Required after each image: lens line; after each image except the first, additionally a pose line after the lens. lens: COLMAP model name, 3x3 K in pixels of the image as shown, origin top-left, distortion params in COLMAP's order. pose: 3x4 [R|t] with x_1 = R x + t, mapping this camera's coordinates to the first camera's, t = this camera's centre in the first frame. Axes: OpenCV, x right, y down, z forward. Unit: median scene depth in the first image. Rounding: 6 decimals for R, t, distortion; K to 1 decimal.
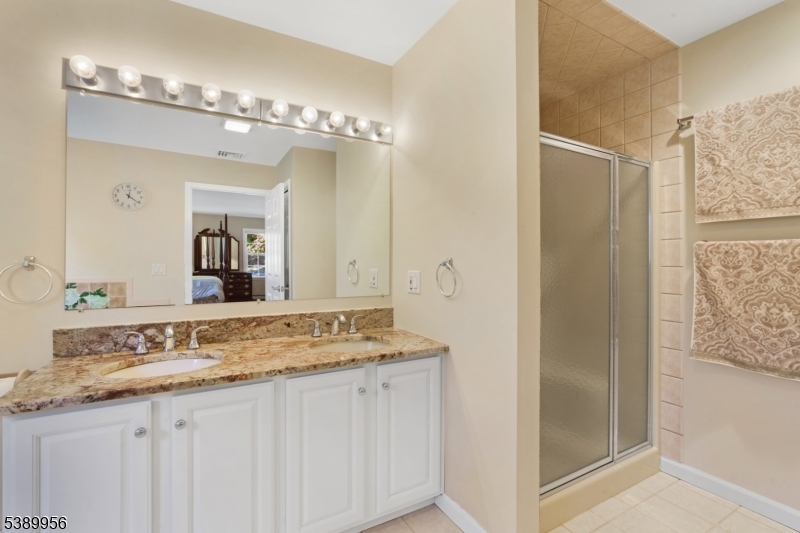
lens RADIAL K [[356.5, 0, 381.3], [0, 356.5, 260.2], [0, 0, 1]] dist [-0.011748, 0.000629]
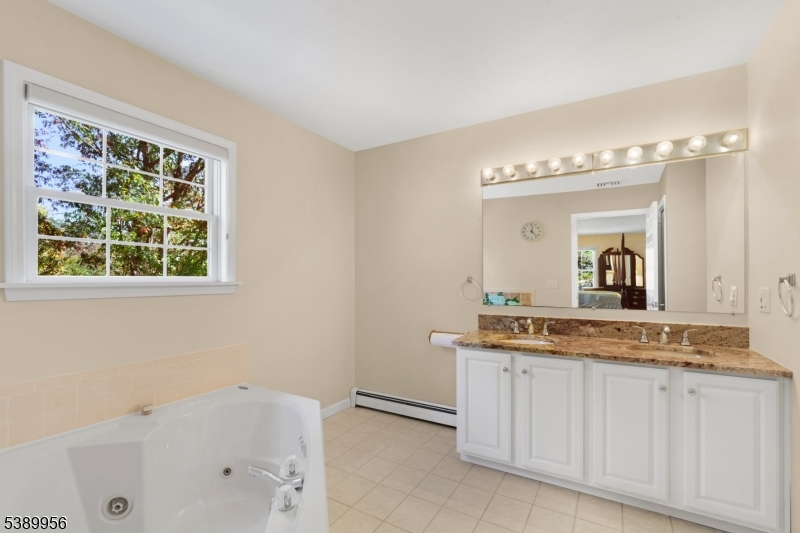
lens RADIAL K [[356.5, 0, 401.4], [0, 356.5, 272.8], [0, 0, 1]] dist [-0.011748, 0.000629]
pose [[0.501687, -0.016660, -0.864889, 0.448166], [0.006199, 0.999858, -0.015664, 0.000192], [0.865027, 0.002497, 0.501720, -0.277453]]
